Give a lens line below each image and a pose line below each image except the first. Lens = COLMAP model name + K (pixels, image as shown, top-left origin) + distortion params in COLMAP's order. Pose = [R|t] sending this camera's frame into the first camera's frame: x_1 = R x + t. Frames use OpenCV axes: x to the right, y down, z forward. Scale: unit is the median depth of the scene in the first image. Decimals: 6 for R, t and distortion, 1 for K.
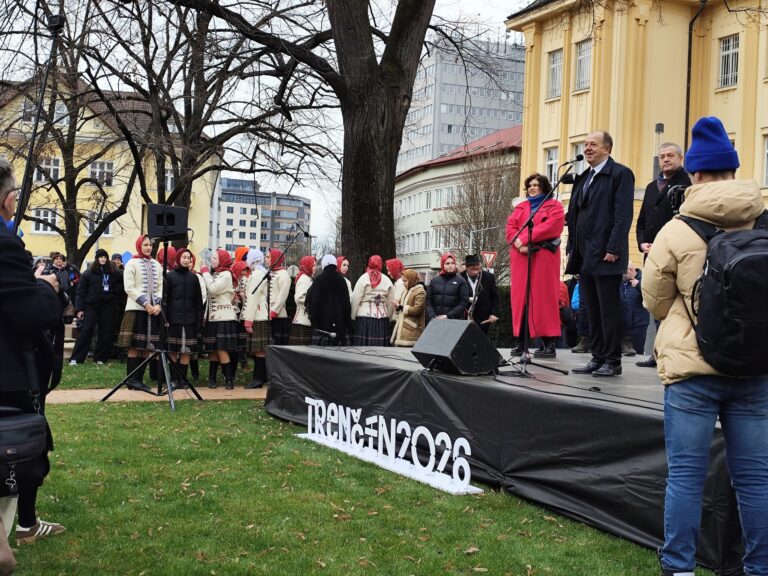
lens RADIAL K [[1022.6, 0, 384.0], [0, 1022.6, 288.0], [0, 0, 1]] dist [0.123932, -0.363770]
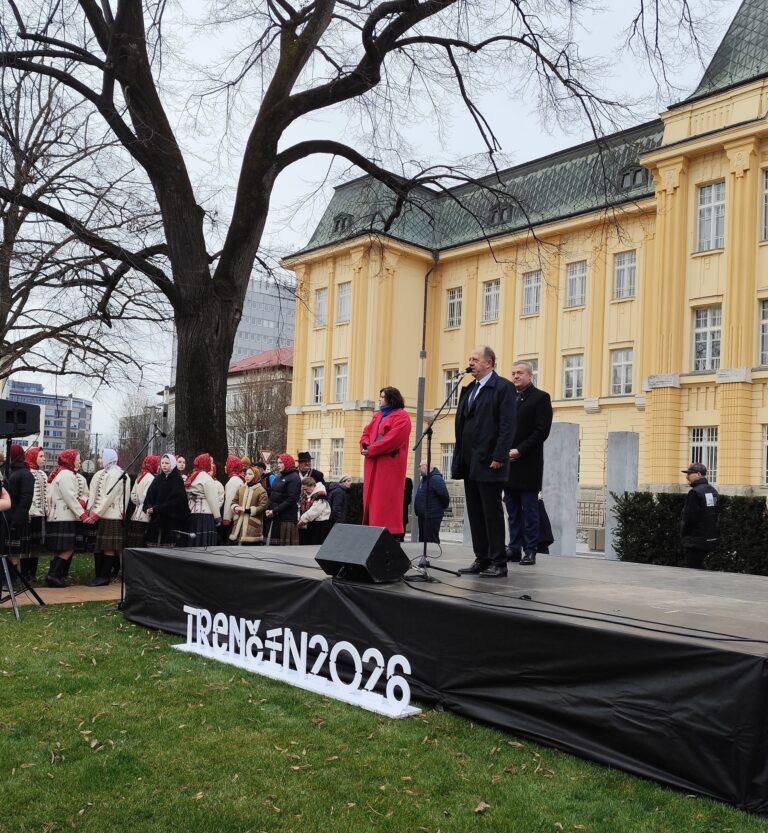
lens RADIAL K [[815.6, 0, 426.9], [0, 815.6, 455.6], [0, 0, 1]] dist [0.053698, -0.106879]
pose [[0.949191, 0.014380, 0.314370, -0.106496], [-0.005326, 0.999546, -0.029642, -0.012478], [-0.314654, 0.026462, 0.948838, 0.203803]]
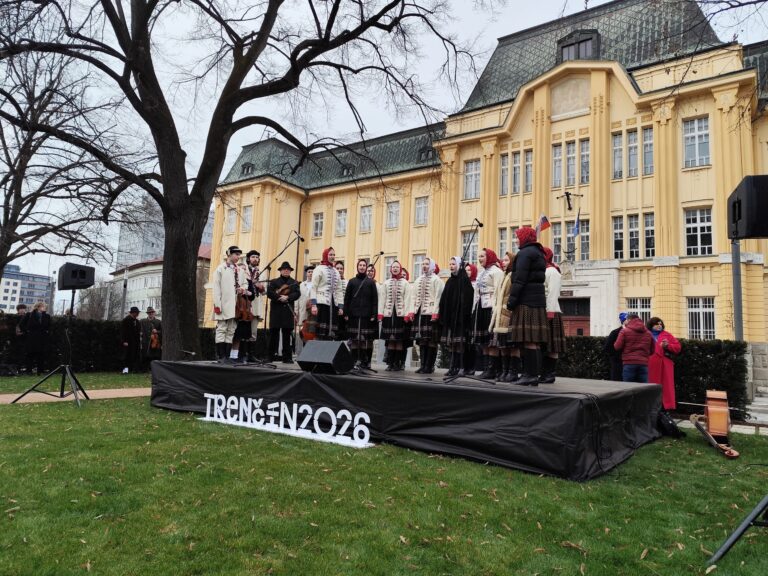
lens RADIAL K [[513.0, 0, 384.0], [0, 513.0, 288.0], [0, 0, 1]] dist [0.004586, -0.001490]
pose [[0.874861, 0.056303, 0.481090, -0.224621], [-0.012446, 0.995506, -0.093874, 0.019345], [-0.484213, 0.076140, 0.871631, 0.197373]]
